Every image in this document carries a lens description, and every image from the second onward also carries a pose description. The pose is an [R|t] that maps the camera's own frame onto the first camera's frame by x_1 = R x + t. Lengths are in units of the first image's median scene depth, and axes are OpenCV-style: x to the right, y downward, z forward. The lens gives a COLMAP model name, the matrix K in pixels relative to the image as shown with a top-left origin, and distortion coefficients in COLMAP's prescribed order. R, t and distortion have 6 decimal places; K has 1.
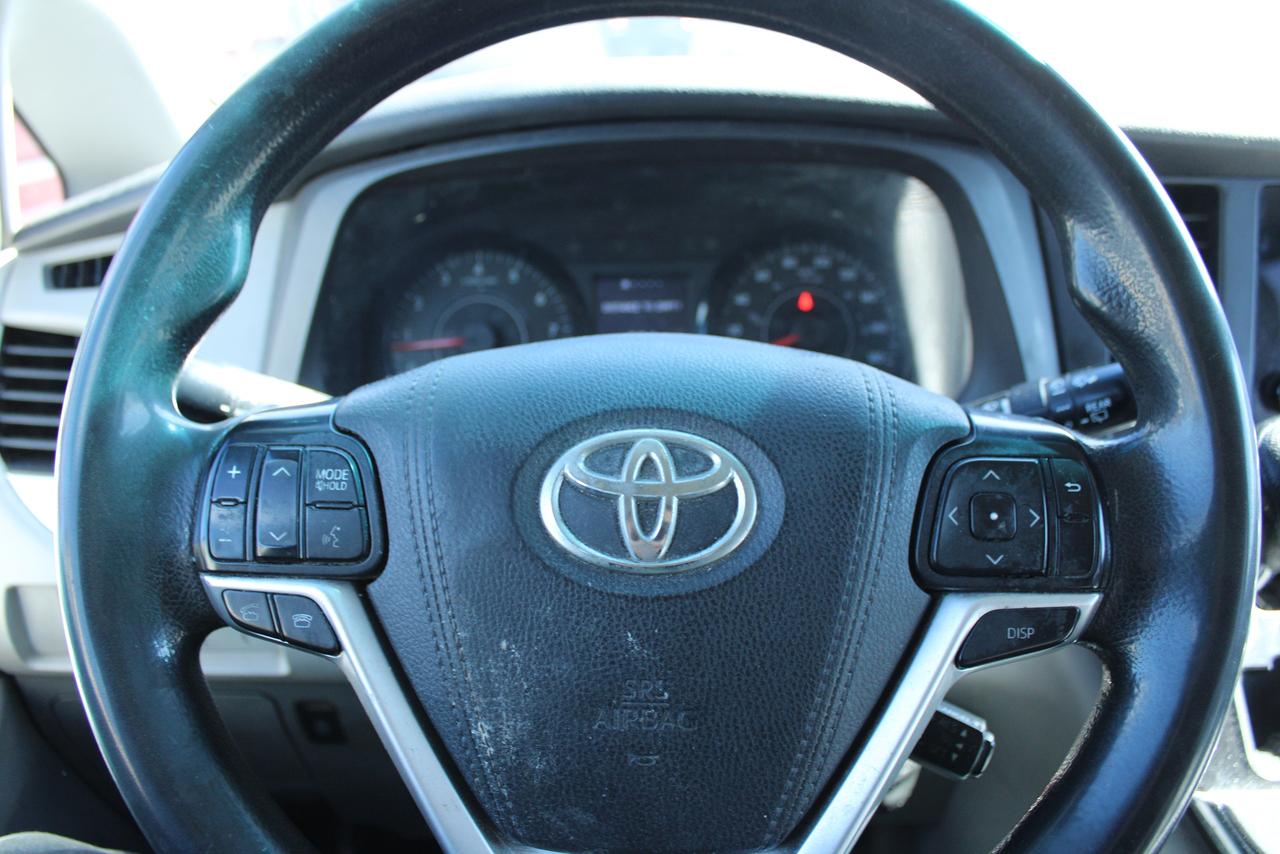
lens RADIAL K [[1075.9, 0, 629.5], [0, 1075.9, 422.8], [0, 0, 1]] dist [-0.162255, 0.122682]
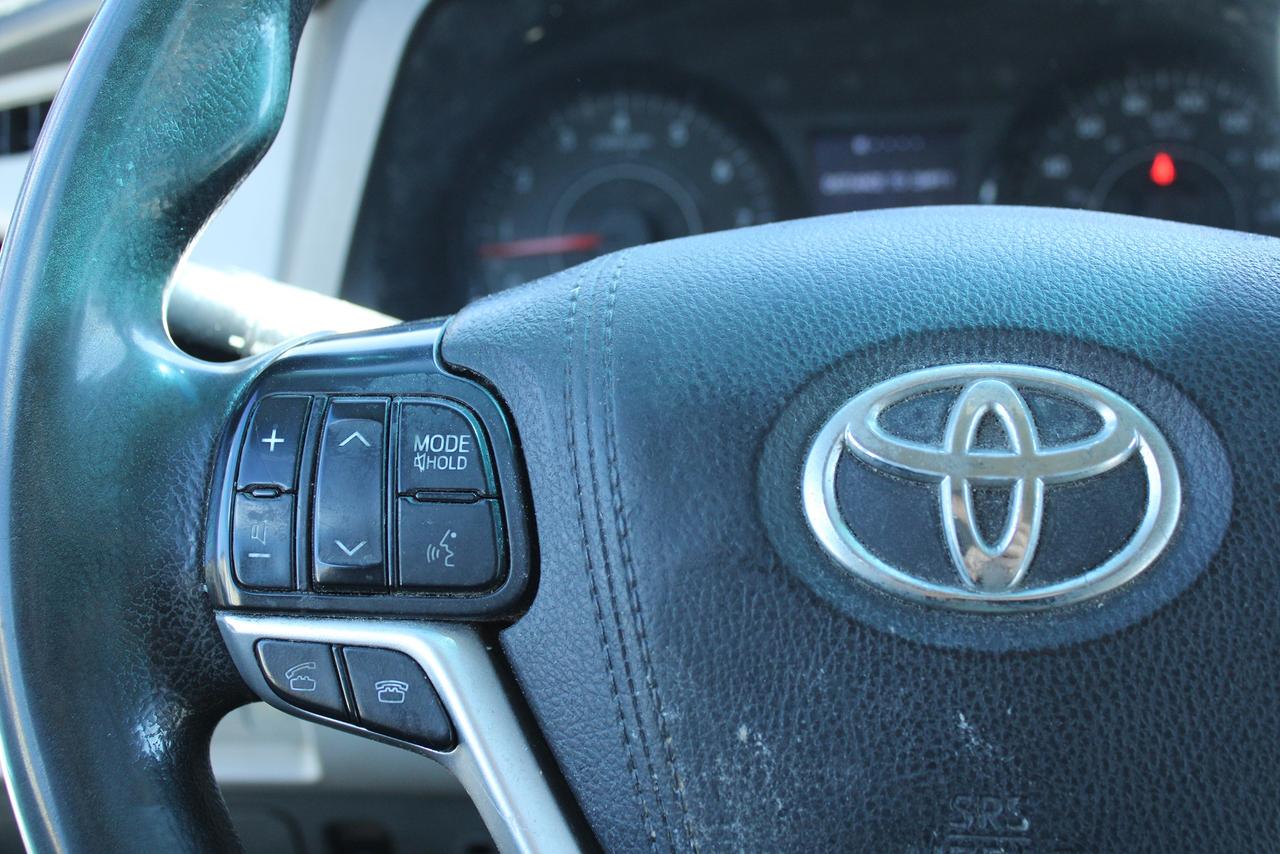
lens RADIAL K [[1666.6, 0, 645.4], [0, 1666.6, 421.7], [0, 0, 1]] dist [-0.054006, 0.000000]
pose [[0.996254, -0.001445, -0.086466, -0.088350], [0.003124, 0.999809, 0.019286, 0.019267], [0.086421, -0.019484, 0.996068, 0.089124]]
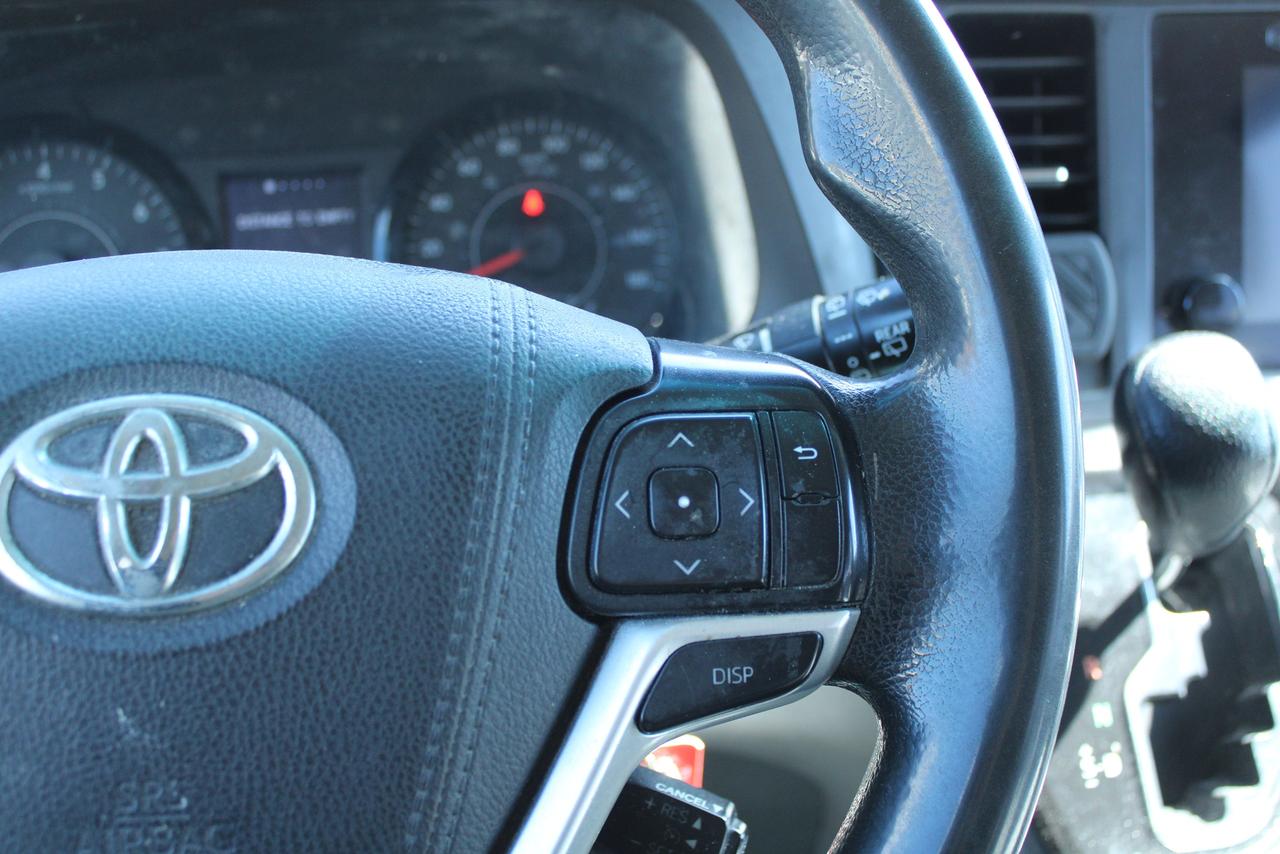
lens RADIAL K [[1480.1, 0, 639.7], [0, 1480.1, 427.9], [0, 0, 1]] dist [-0.073648, 0.000000]
pose [[0.989630, -0.047823, 0.135444, 0.189884], [0.044147, 0.998574, 0.030016, 0.012438], [-0.136686, -0.023725, 0.990330, 0.079655]]
